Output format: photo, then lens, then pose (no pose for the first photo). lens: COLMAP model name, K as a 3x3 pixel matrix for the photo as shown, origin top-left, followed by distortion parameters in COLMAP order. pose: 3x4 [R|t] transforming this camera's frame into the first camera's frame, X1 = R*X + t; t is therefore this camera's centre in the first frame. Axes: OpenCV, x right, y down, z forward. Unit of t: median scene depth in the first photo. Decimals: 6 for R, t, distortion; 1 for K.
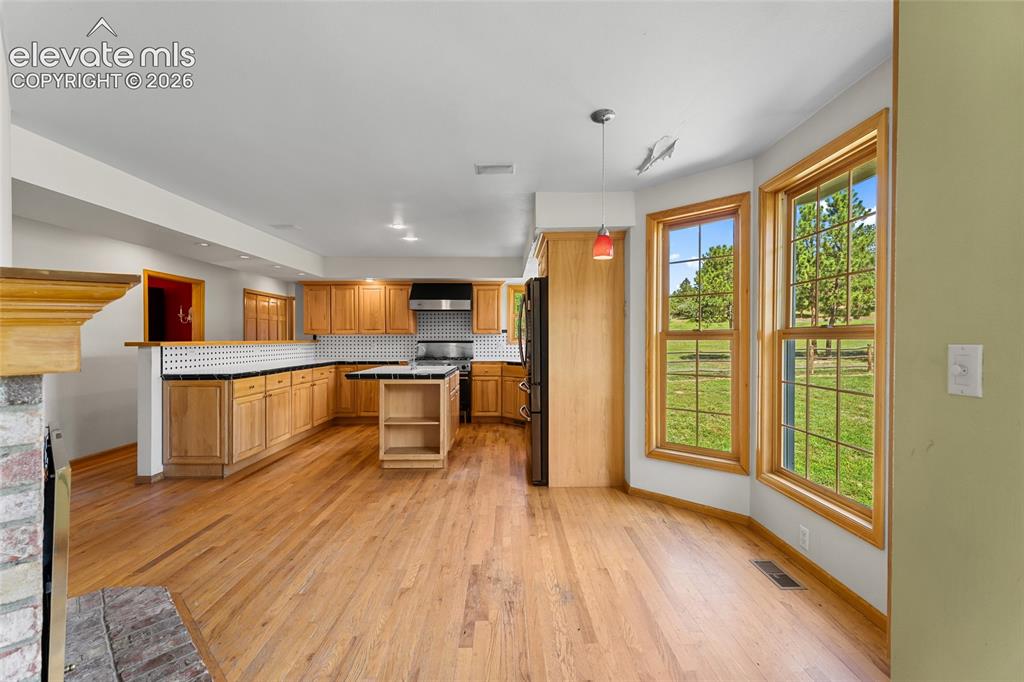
lens RADIAL K [[435.3, 0, 513.1], [0, 435.3, 337.9], [0, 0, 1]] dist [0.003760, 0.000476]
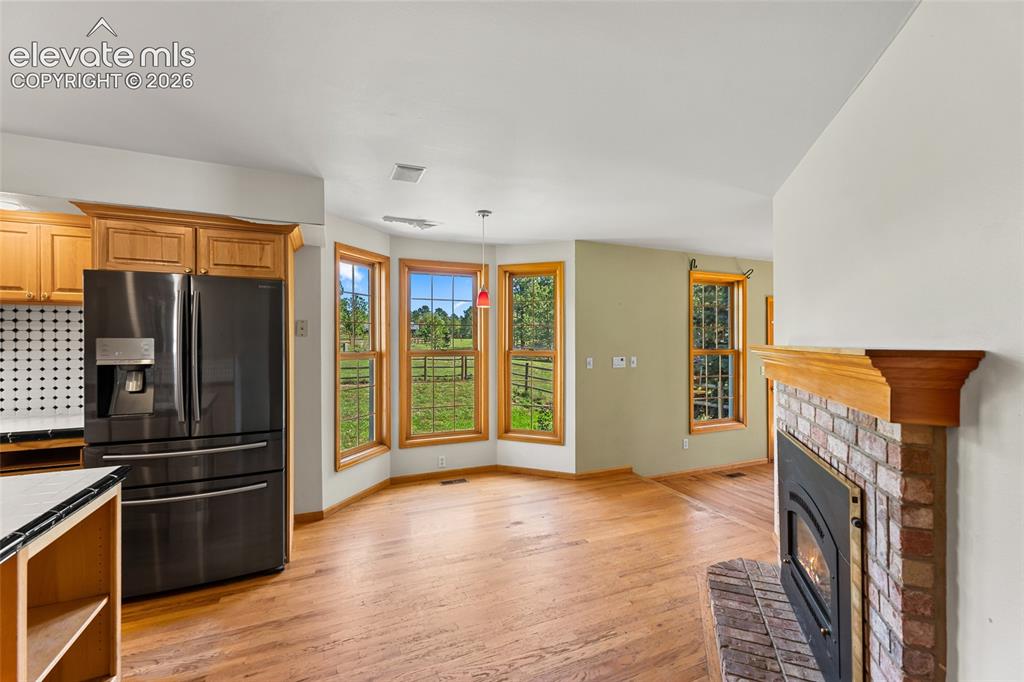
lens RADIAL K [[435.3, 0, 513.1], [0, 435.3, 337.9], [0, 0, 1]] dist [0.003760, 0.000476]
pose [[-0.392124, 0.003872, 0.919904, -0.945746], [-0.007766, 0.999942, -0.007519, -0.052166], [-0.919880, -0.010093, -0.392071, 1.161597]]
